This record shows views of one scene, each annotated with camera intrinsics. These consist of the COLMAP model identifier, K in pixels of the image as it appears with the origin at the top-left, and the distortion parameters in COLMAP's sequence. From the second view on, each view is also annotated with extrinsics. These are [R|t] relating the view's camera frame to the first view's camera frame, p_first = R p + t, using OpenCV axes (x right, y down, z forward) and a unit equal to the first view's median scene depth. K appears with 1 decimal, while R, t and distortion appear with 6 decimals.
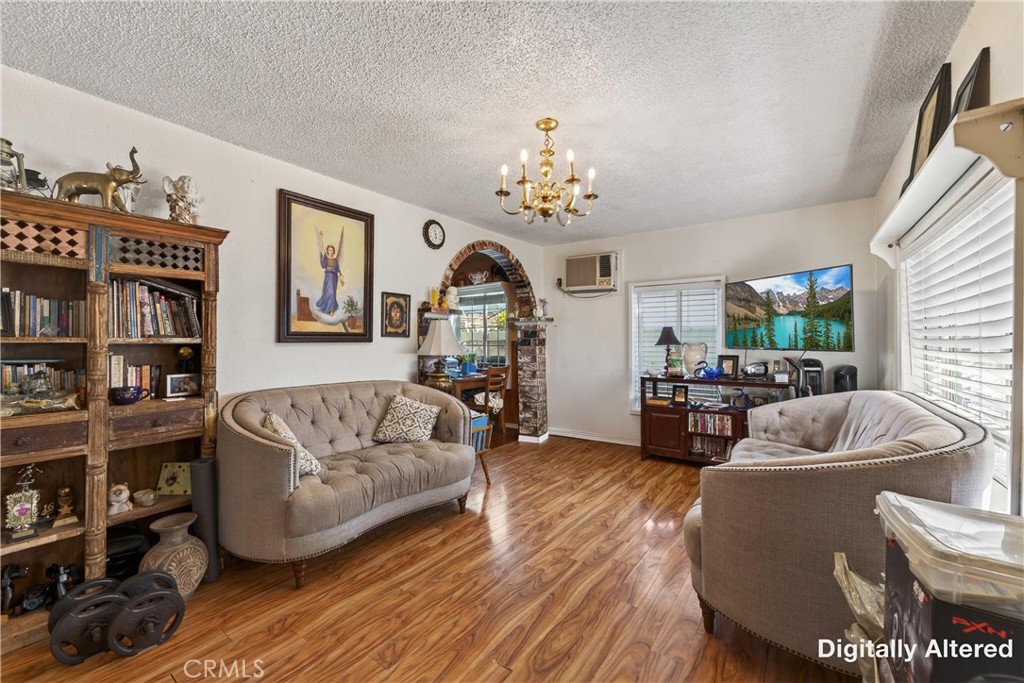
lens RADIAL K [[431.1, 0, 510.7], [0, 431.1, 347.7], [0, 0, 1]] dist [0.000966, 0.000237]
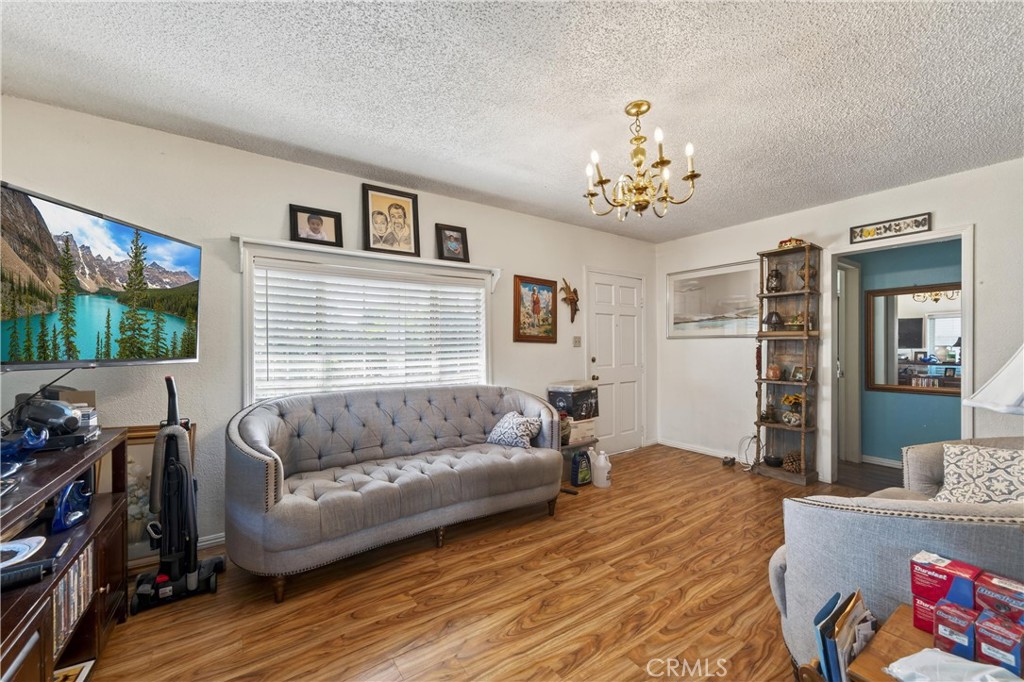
lens RADIAL K [[377.2, 0, 451.3], [0, 377.2, 341.8], [0, 0, 1]] dist [0.001106, -0.000208]
pose [[-0.883294, -0.036500, 0.467397, 0.052223], [-0.031826, 0.999333, 0.017895, -0.043500], [-0.467739, 0.000931, -0.883866, 1.266754]]
